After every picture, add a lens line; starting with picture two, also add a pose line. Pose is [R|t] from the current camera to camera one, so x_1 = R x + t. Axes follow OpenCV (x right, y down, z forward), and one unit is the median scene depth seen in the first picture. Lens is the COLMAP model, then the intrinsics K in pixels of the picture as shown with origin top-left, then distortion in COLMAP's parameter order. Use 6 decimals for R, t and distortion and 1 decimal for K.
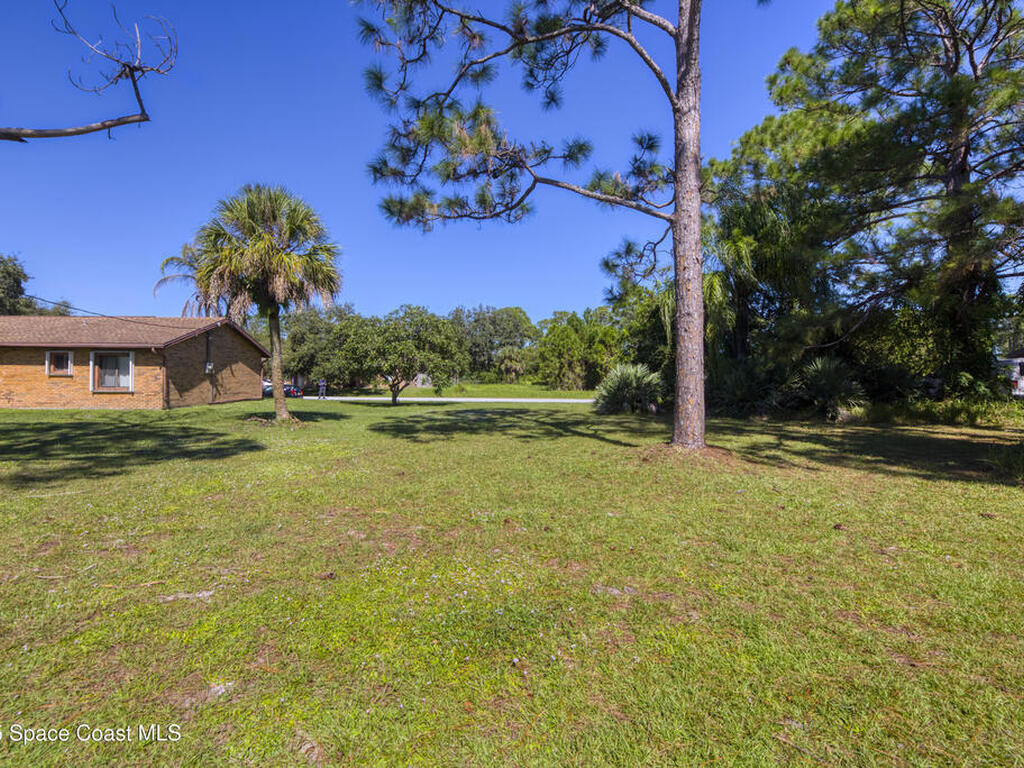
lens RADIAL K [[513.4, 0, 510.3], [0, 513.4, 380.8], [0, 0, 1]] dist [0.000987, -0.000149]
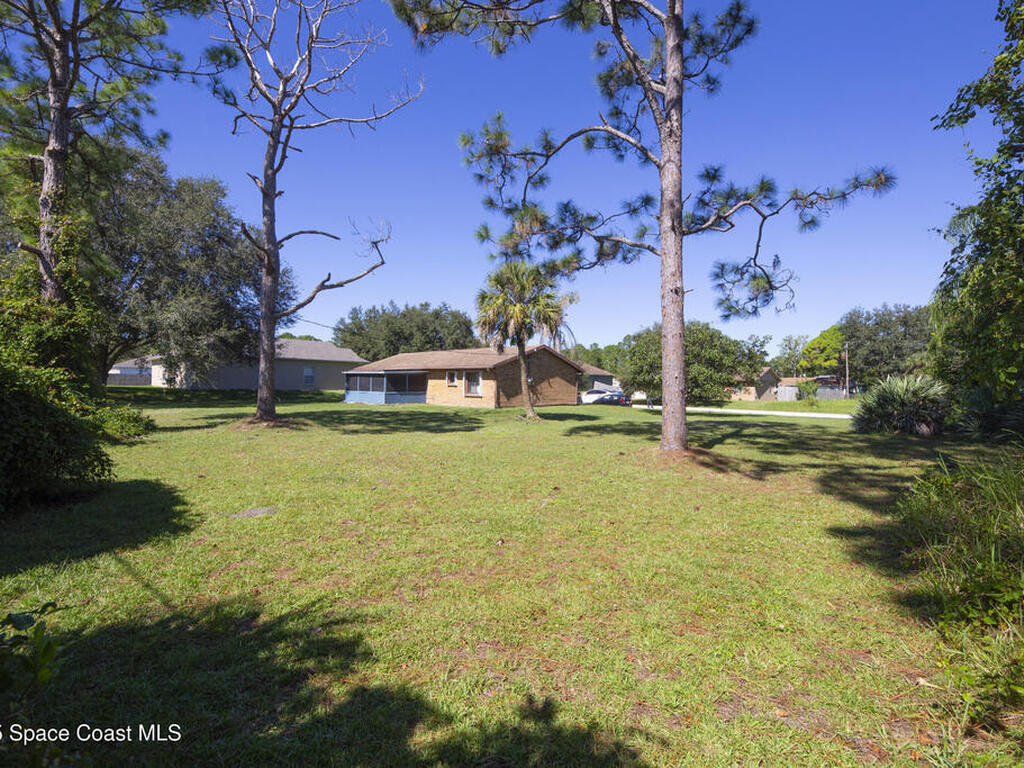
lens RADIAL K [[513.4, 0, 511.6], [0, 513.4, 387.8], [0, 0, 1]] dist [0.000987, -0.000149]
pose [[0.703679, 0.006912, -0.710485, 0.363256], [-0.014607, 0.999882, -0.004740, 0.001014], [0.710368, 0.013713, 0.703697, -0.031736]]
